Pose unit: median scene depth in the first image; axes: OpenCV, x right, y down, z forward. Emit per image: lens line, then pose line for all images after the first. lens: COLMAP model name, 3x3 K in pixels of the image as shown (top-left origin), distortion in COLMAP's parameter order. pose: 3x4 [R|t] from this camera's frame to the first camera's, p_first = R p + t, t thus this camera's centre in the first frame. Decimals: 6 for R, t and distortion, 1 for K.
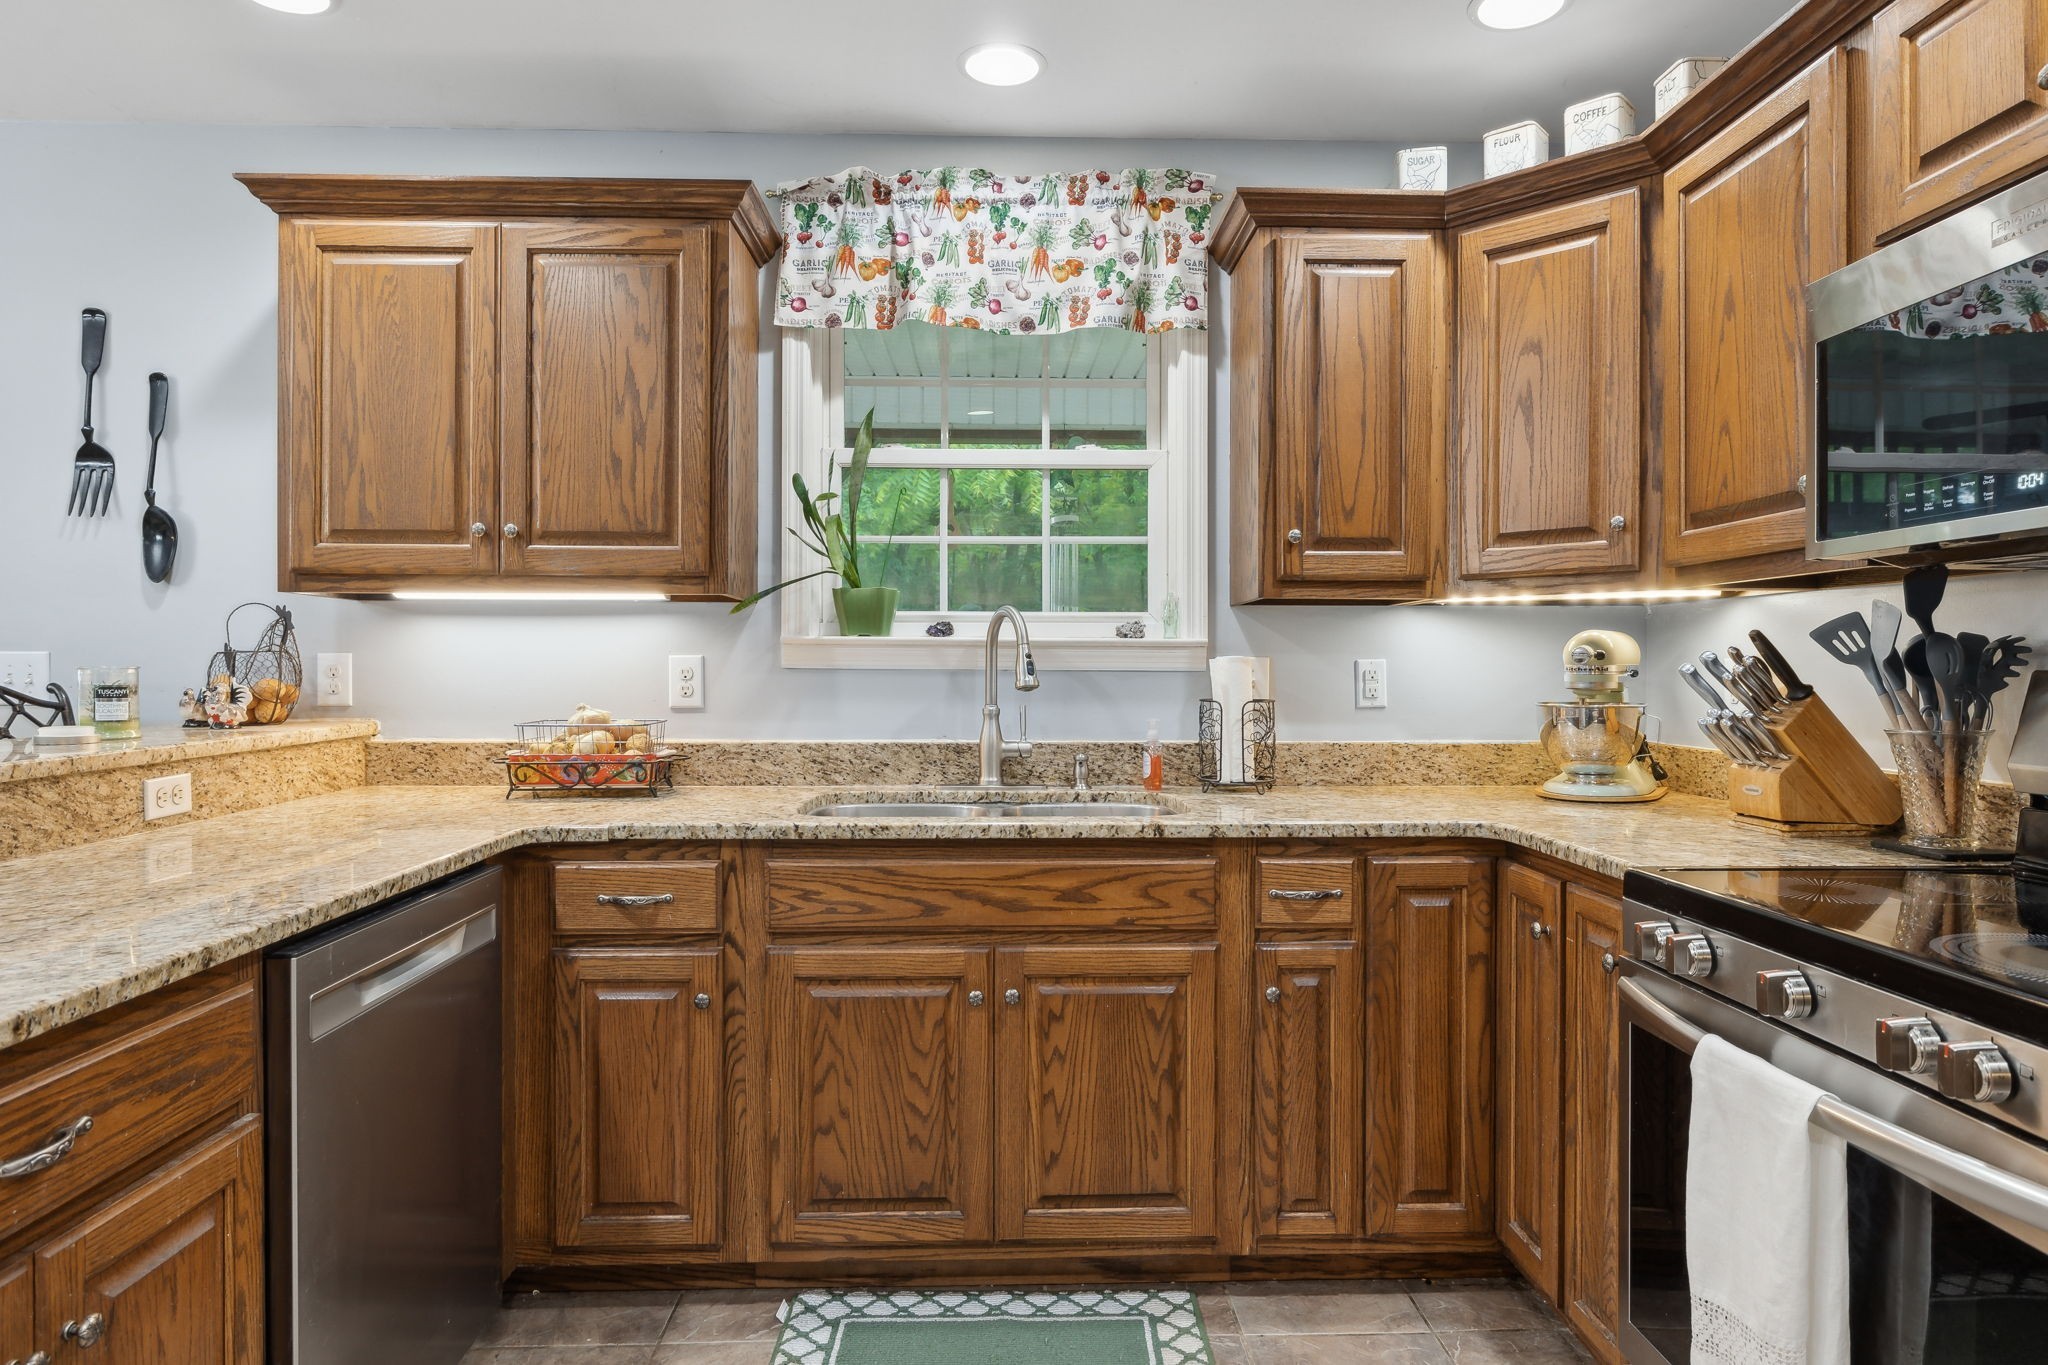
lens RADIAL K [[1202.5, 0, 1019.0], [0, 1202.5, 675.9], [0, 0, 1]] dist [-0.003171, -0.001065]
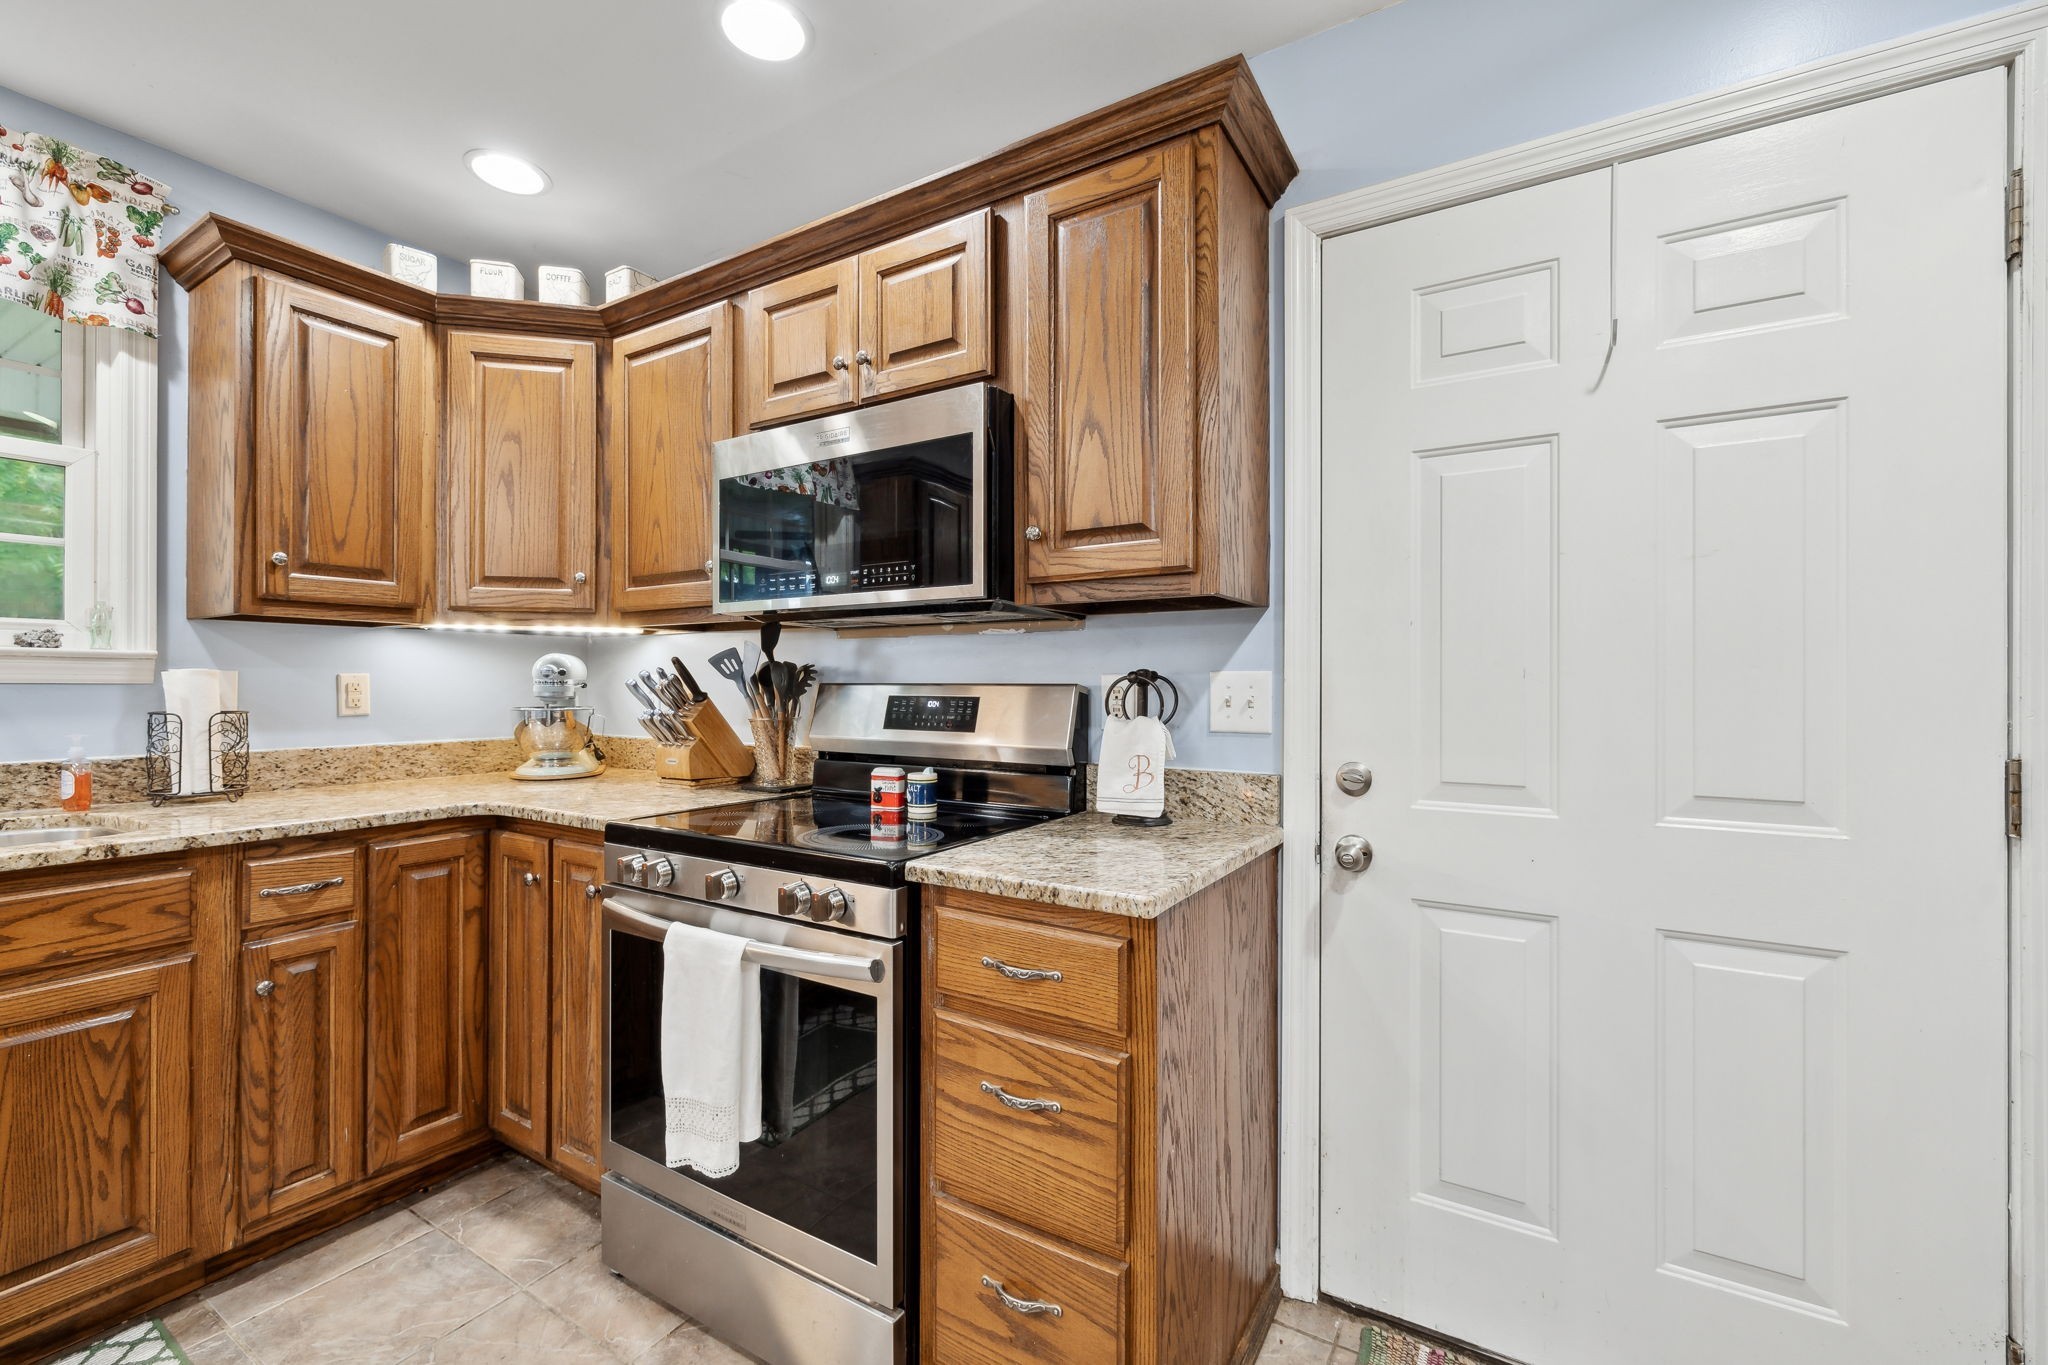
lens RADIAL K [[866.3, 0, 1029.2], [0, 866.3, 678.5], [0, 0, 1]] dist [0.001143, -0.000092]
pose [[0.543614, 0.004878, 0.839321, -0.062041], [0.003691, 0.999960, -0.008202, 0.000273], [-0.839327, 0.007557, 0.543574, 0.014331]]
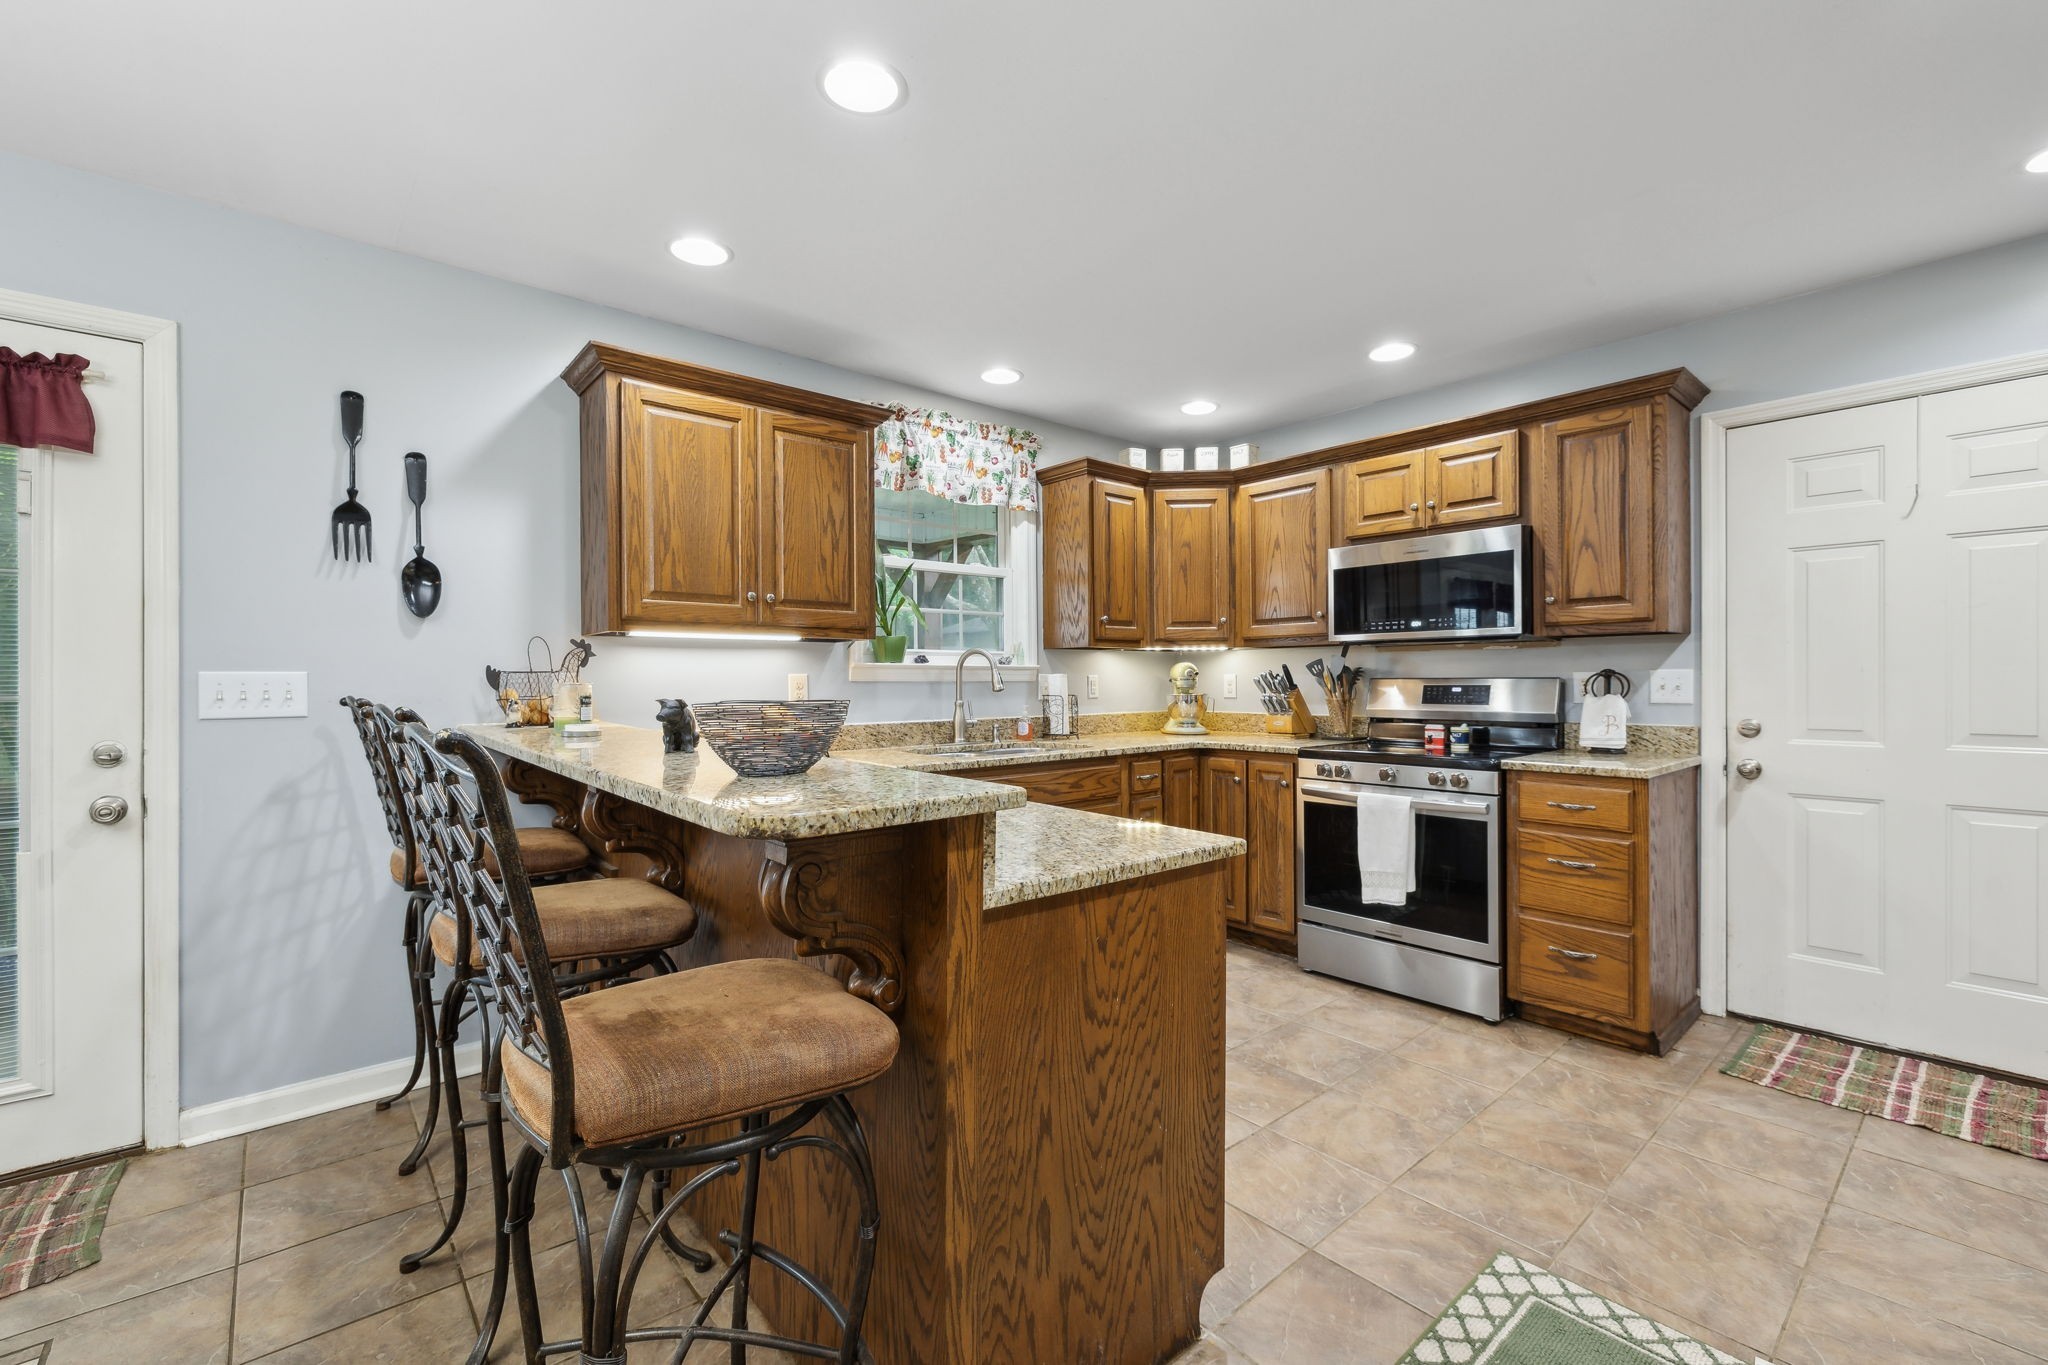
lens RADIAL K [[869.7, 0, 1024.0], [0, 869.7, 682.5], [0, 0, 1]] dist [0.001714, 0.000038]
pose [[0.775627, -0.007827, 0.631143, -0.955884], [0.011078, 0.999938, -0.001214, -0.000565], [-0.631094, 0.007934, 0.775666, -0.143469]]
